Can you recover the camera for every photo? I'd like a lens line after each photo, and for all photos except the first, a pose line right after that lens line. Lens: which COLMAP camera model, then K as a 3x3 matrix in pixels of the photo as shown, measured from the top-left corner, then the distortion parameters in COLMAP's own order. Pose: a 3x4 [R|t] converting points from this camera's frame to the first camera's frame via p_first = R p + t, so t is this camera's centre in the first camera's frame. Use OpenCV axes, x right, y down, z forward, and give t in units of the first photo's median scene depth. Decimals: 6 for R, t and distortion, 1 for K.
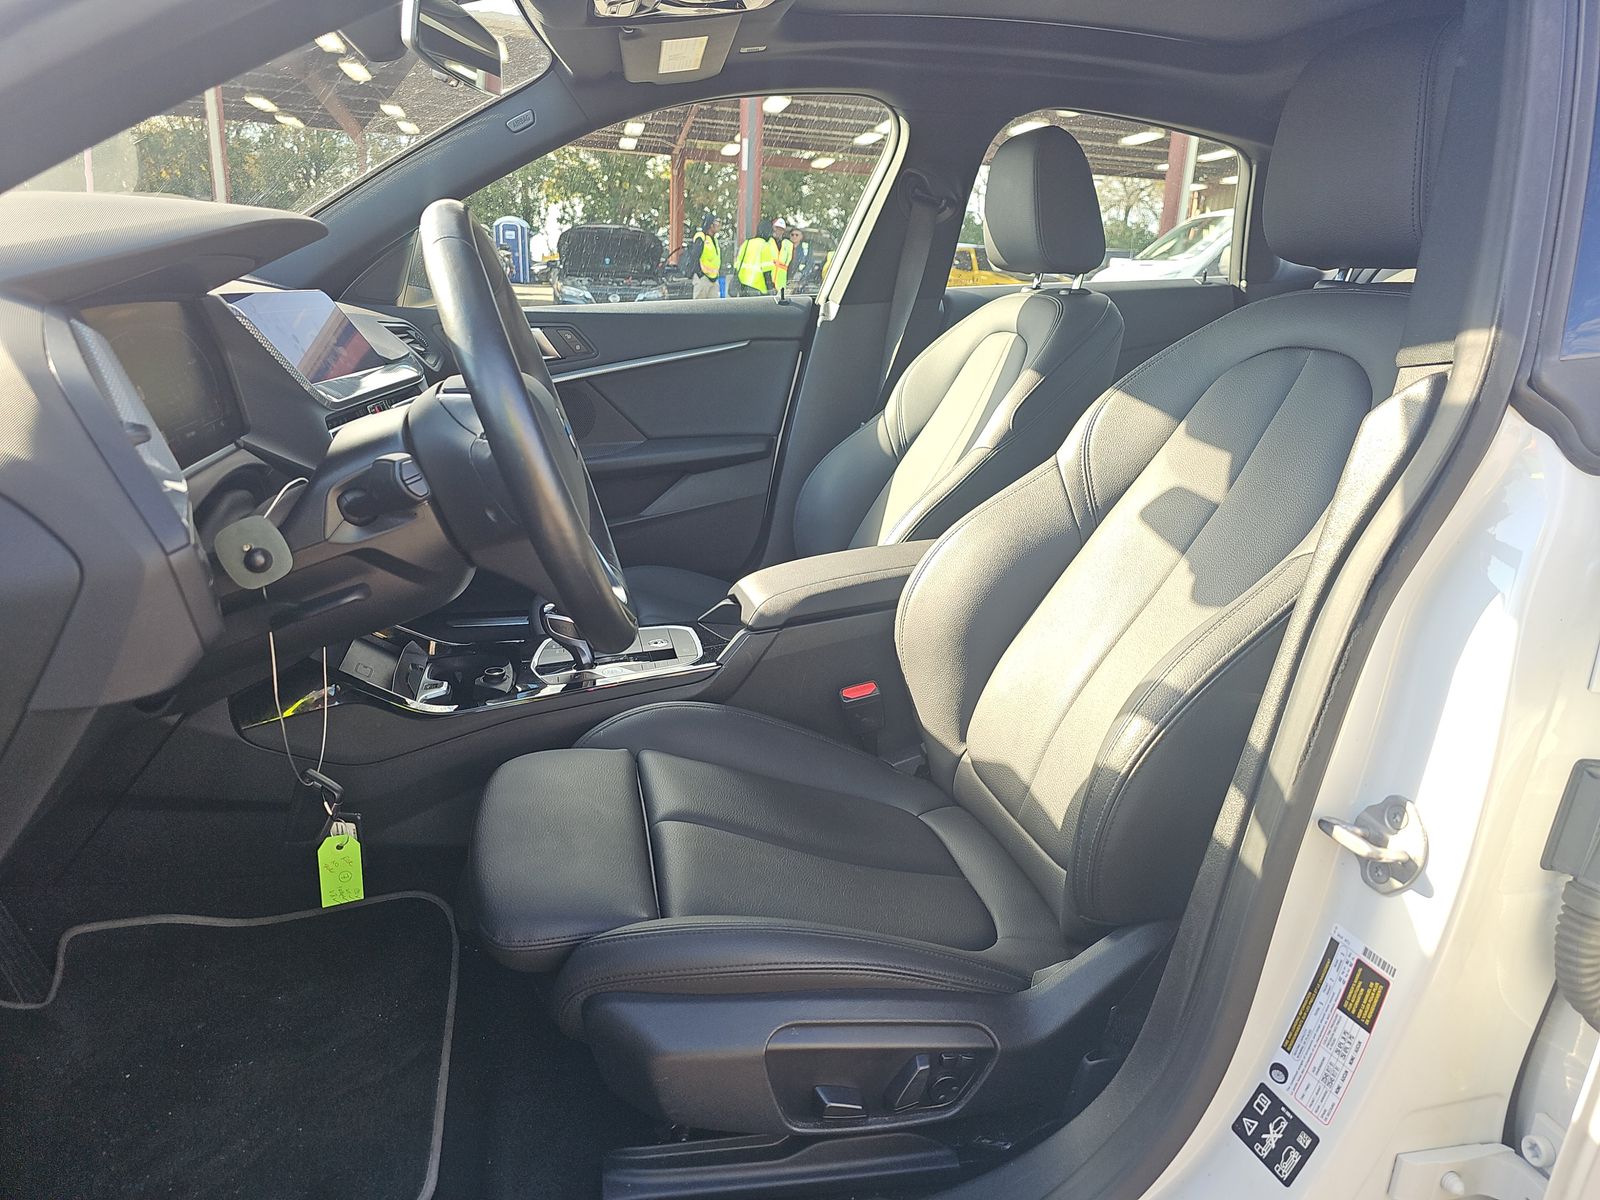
lens RADIAL K [[1078.6, 0, 804.6], [0, 1078.6, 606.4], [0, 0, 1]] dist [0.074234, -0.080982]
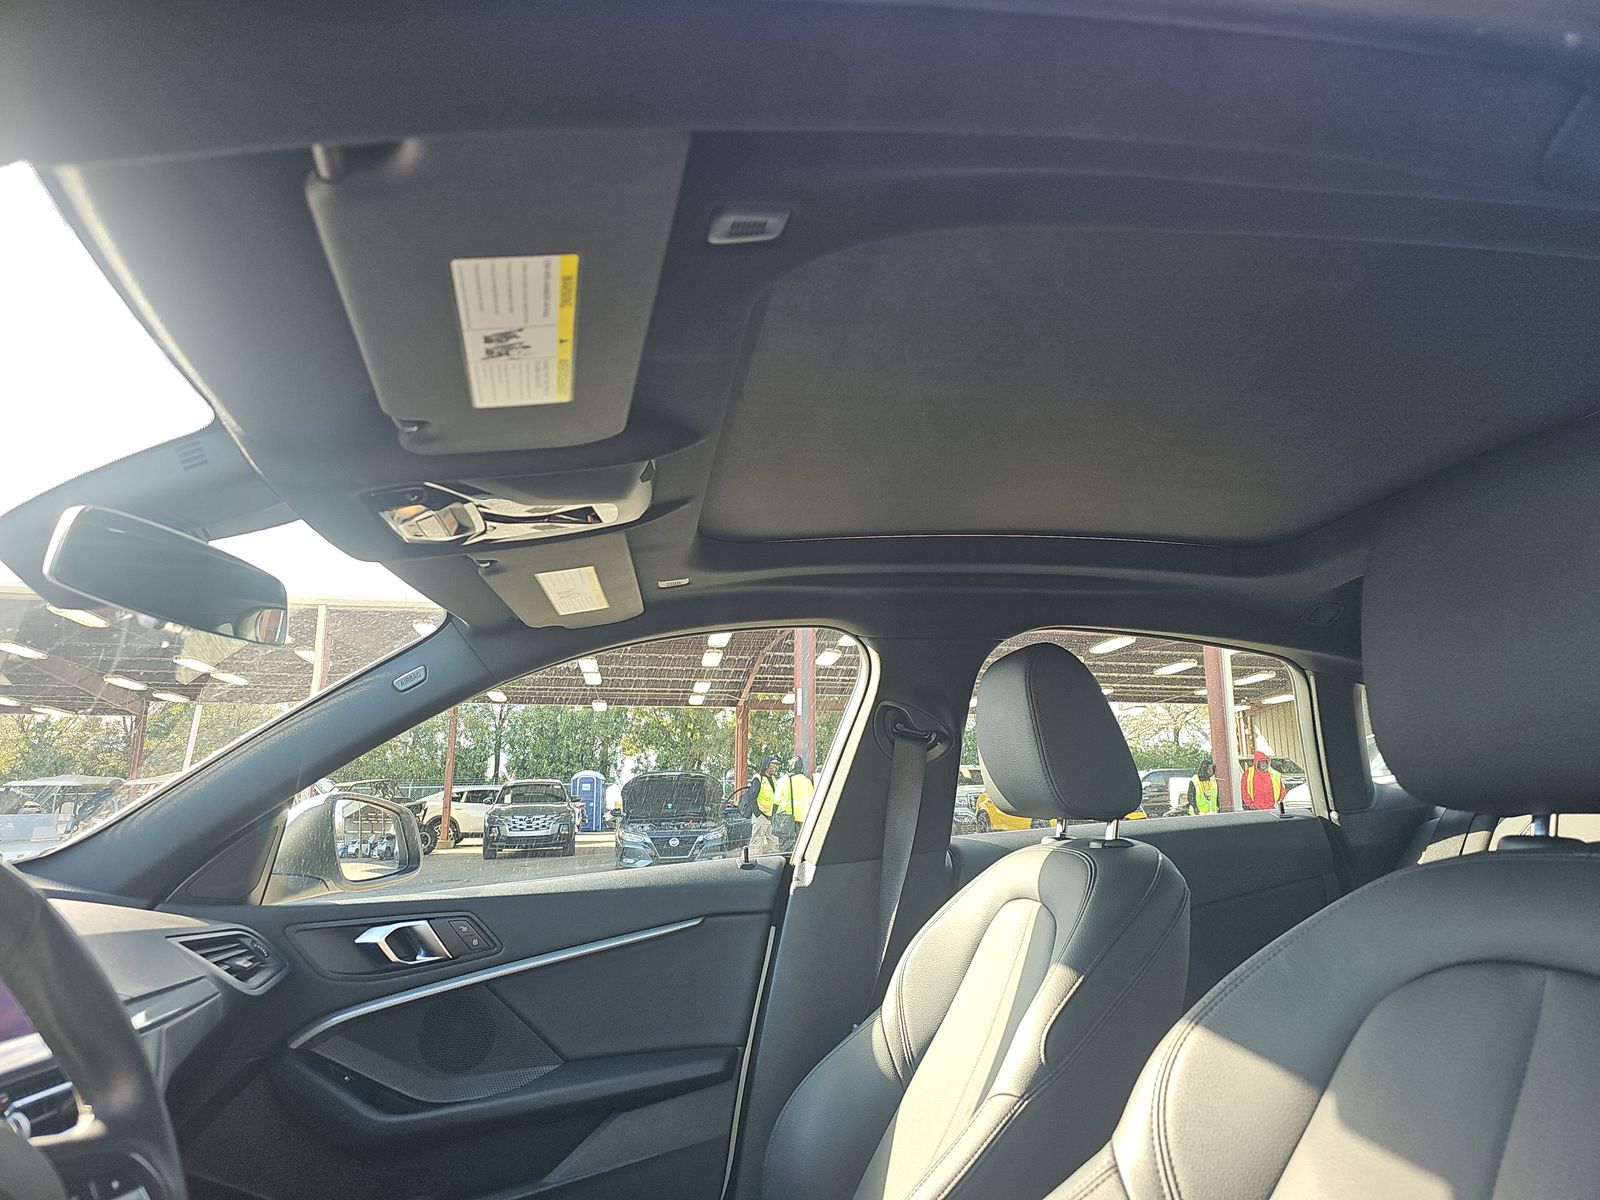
lens RADIAL K [[1078.6, 0, 804.6], [0, 1078.6, 606.4], [0, 0, 1]] dist [0.074234, -0.080982]
pose [[0.996796, -0.063264, -0.048951, 0.054666], [0.033468, 0.885664, -0.463120, -0.060406], [0.072653, 0.459998, 0.884943, 0.162627]]
